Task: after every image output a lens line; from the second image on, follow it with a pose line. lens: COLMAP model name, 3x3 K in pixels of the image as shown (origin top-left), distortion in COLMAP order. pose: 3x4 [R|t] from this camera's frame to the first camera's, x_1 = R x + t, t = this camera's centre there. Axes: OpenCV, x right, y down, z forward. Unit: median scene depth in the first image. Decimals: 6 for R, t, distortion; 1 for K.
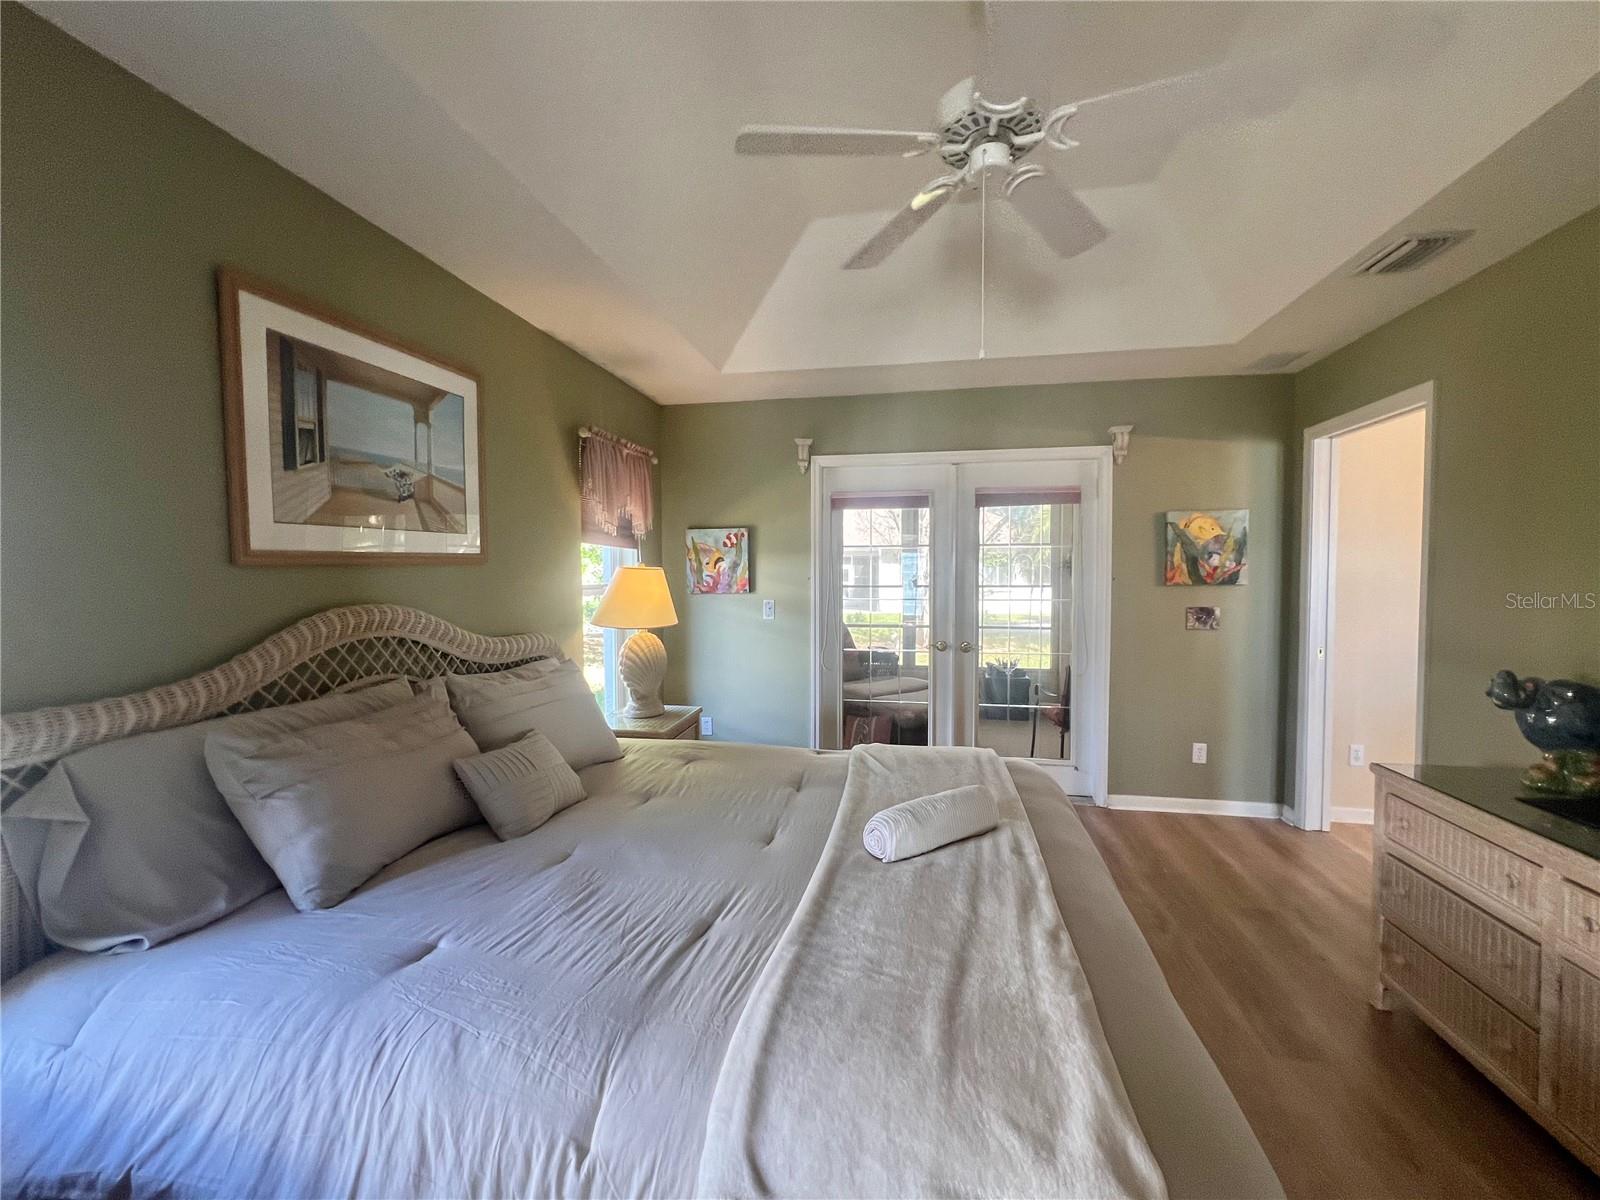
lens RADIAL K [[652.1, 0, 800.0], [0, 652.1, 600.0], [0, 0, 1]] dist [0.000779, -0.000003]
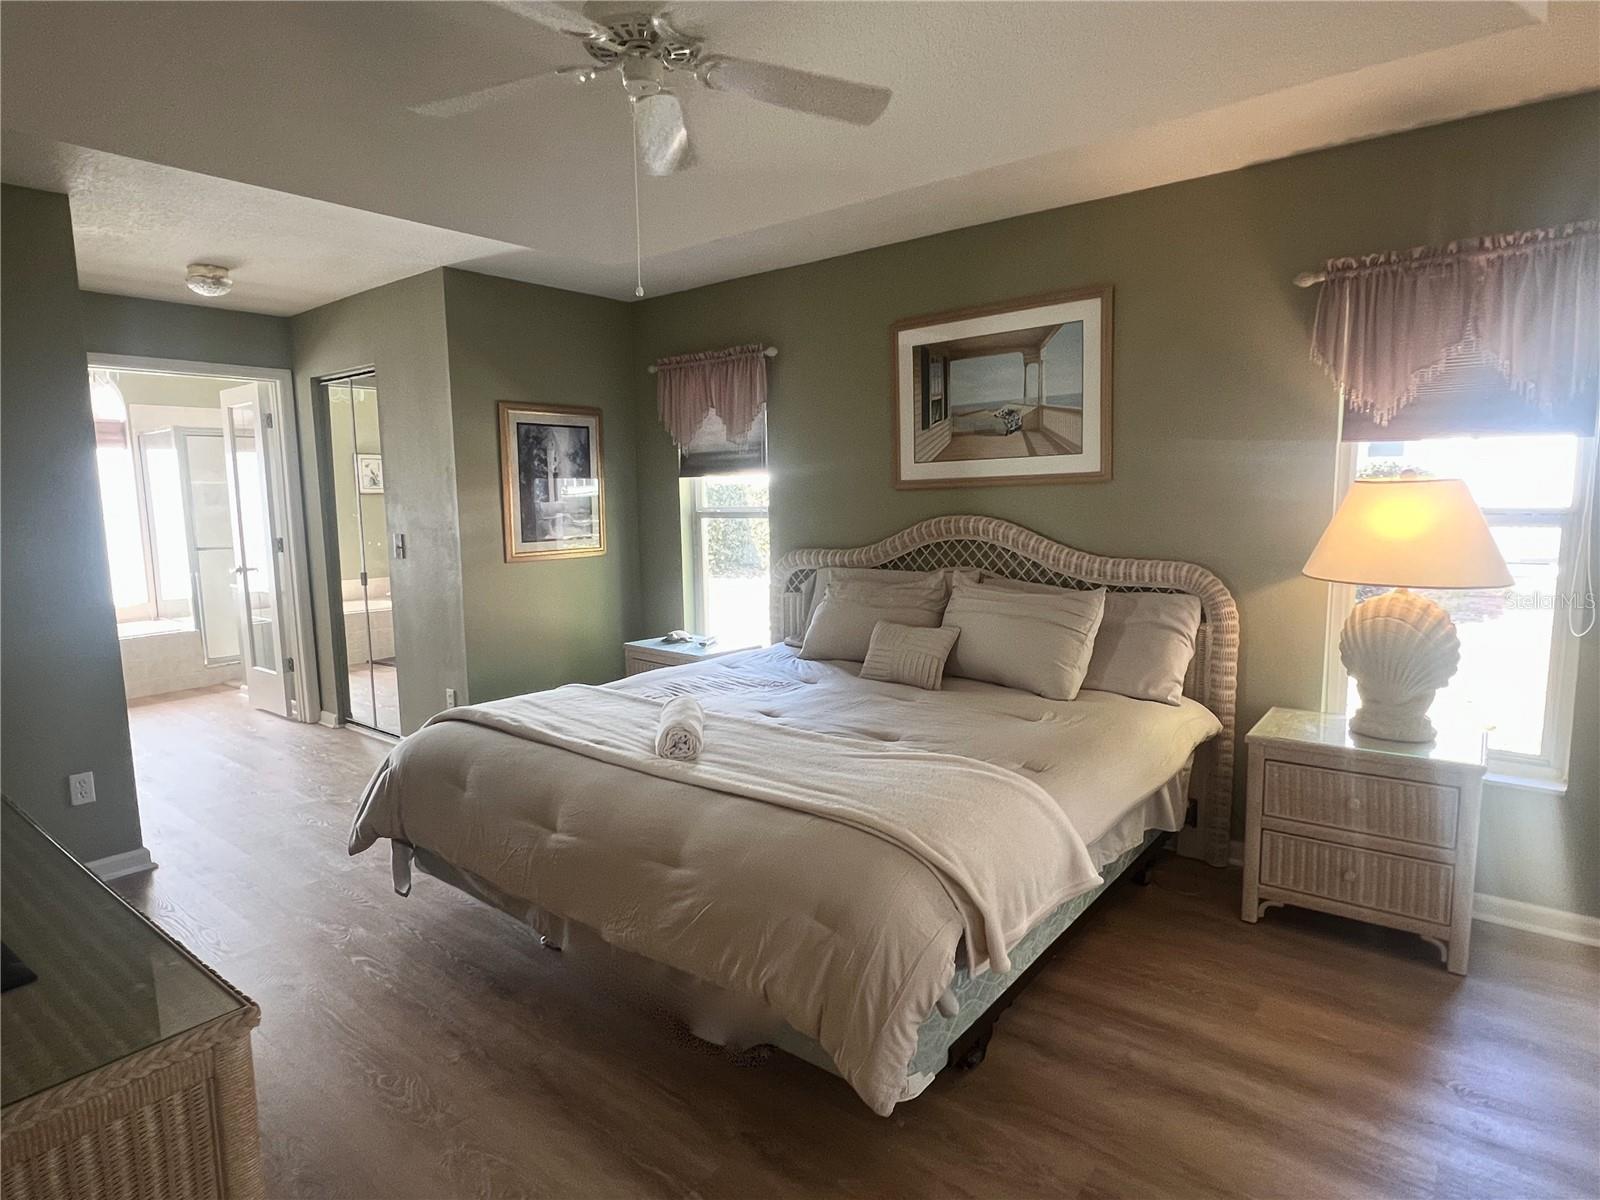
lens RADIAL K [[922.8, 0, 800.0], [0, 922.8, 600.0], [0, 0, 1]] dist [-0.001913, -0.000008]
pose [[-0.474075, 0.116907, -0.872689, 1.165086], [-0.020539, 0.989408, 0.143700, -0.085947], [0.880245, 0.086049, -0.466653, 1.522976]]
